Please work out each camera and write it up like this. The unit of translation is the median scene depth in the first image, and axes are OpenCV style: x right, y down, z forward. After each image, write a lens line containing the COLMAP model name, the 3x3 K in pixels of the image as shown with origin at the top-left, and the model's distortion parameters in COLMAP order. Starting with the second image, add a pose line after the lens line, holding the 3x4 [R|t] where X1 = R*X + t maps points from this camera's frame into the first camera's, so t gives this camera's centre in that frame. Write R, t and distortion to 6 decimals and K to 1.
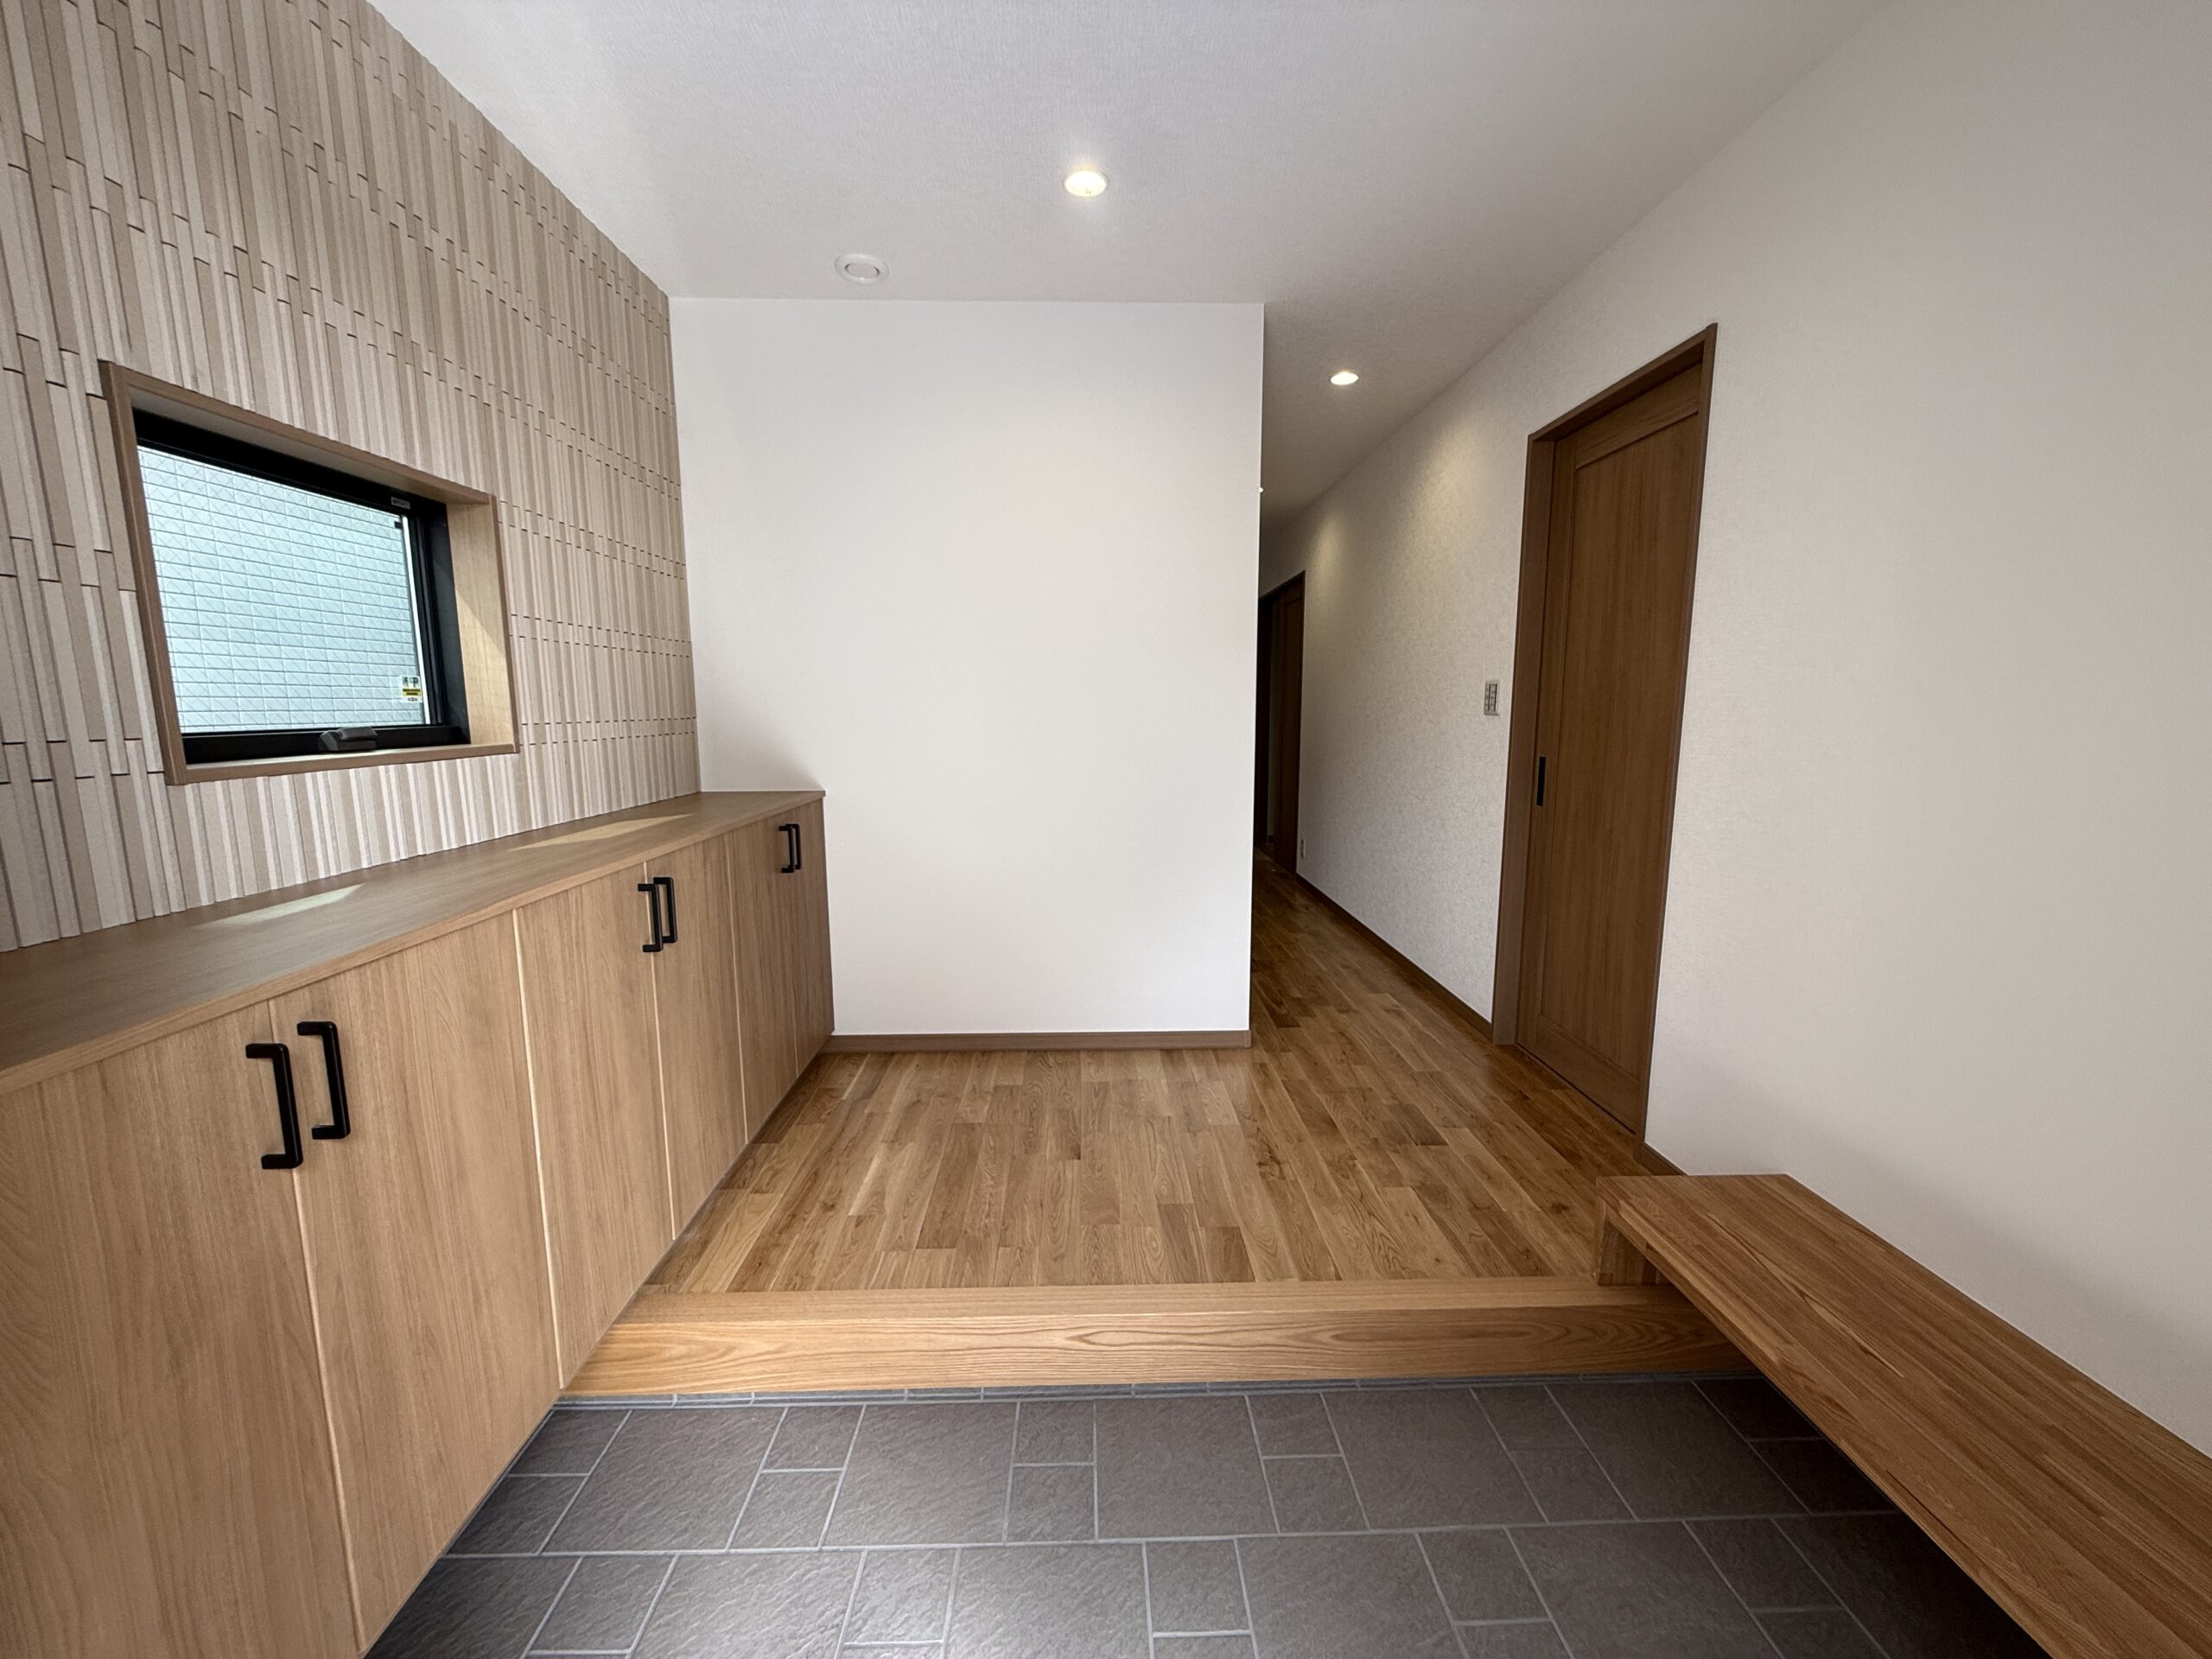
lens RADIAL K [[884.6, 0, 1108.8], [0, 884.6, 826.8], [0, 0, 1]] dist [-0.001723, 0.000408]
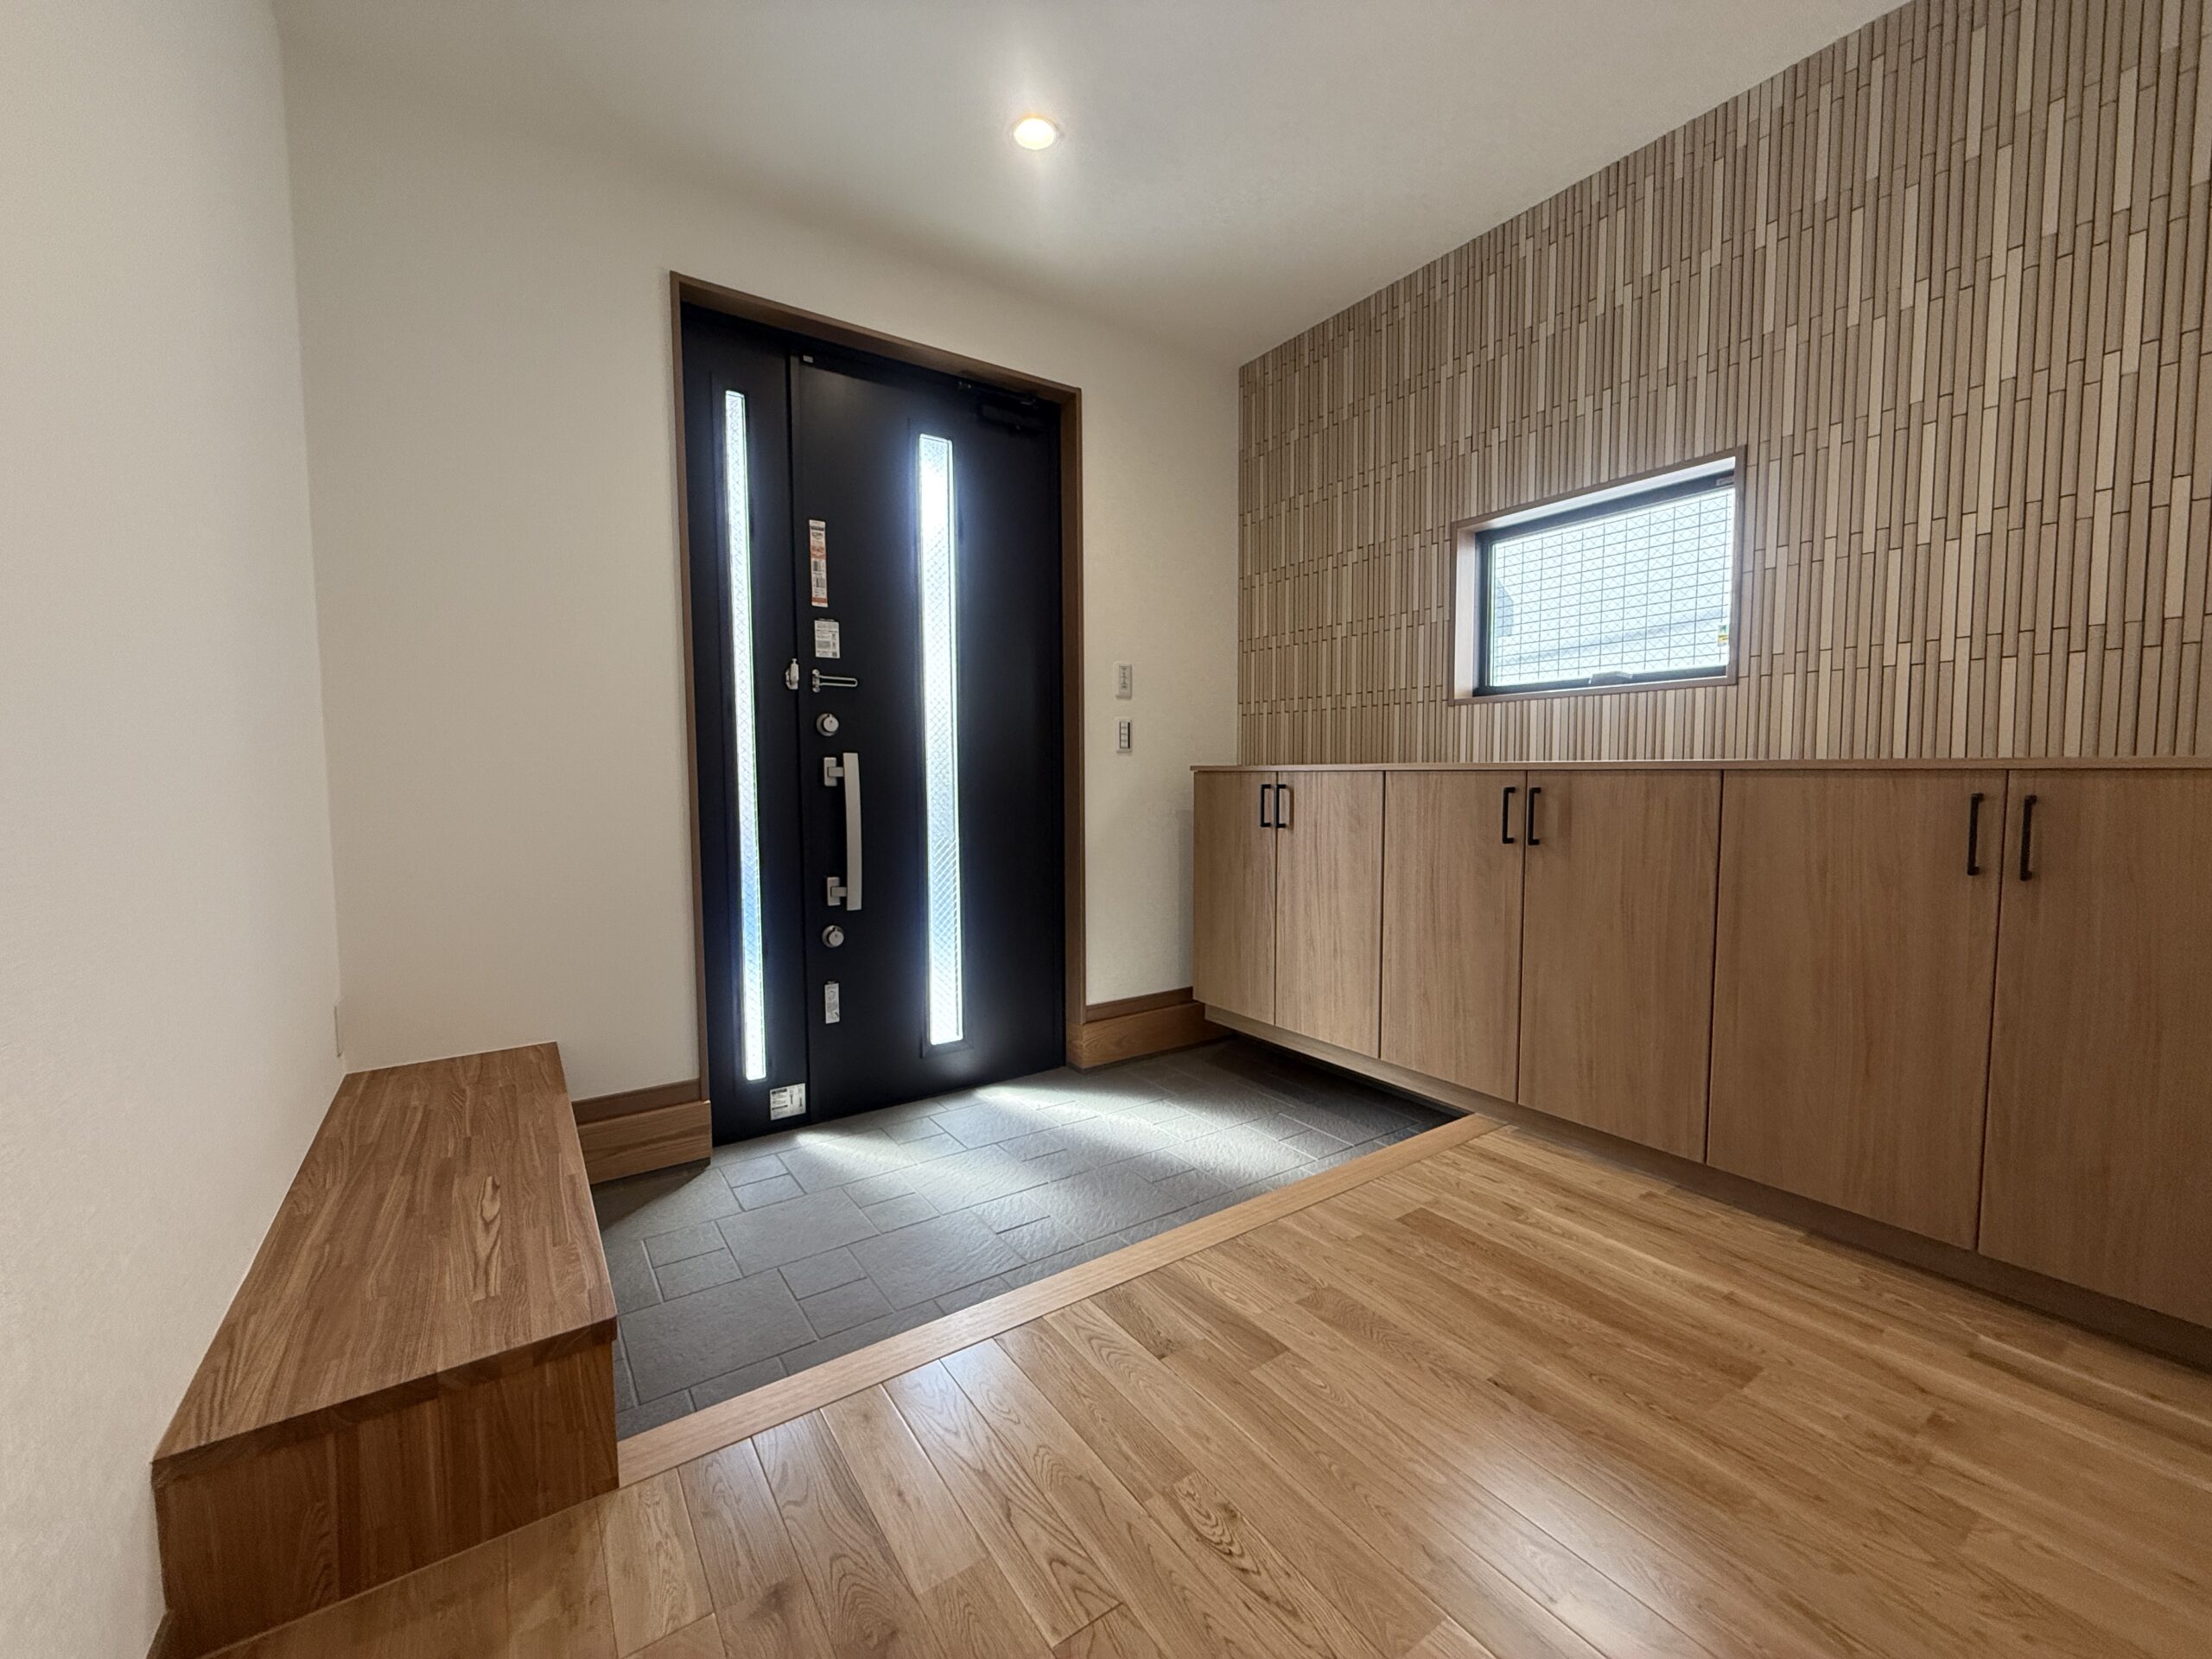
lens RADIAL K [[884.6, 0, 1106.8], [0, 884.6, 827.9], [0, 0, 1]] dist [-0.001723, 0.000408]
pose [[-0.838311, 0.044182, -0.543399, 0.525110], [-0.067359, 0.980681, 0.183653, -0.057716], [0.541015, 0.190561, -0.819139, 1.451877]]
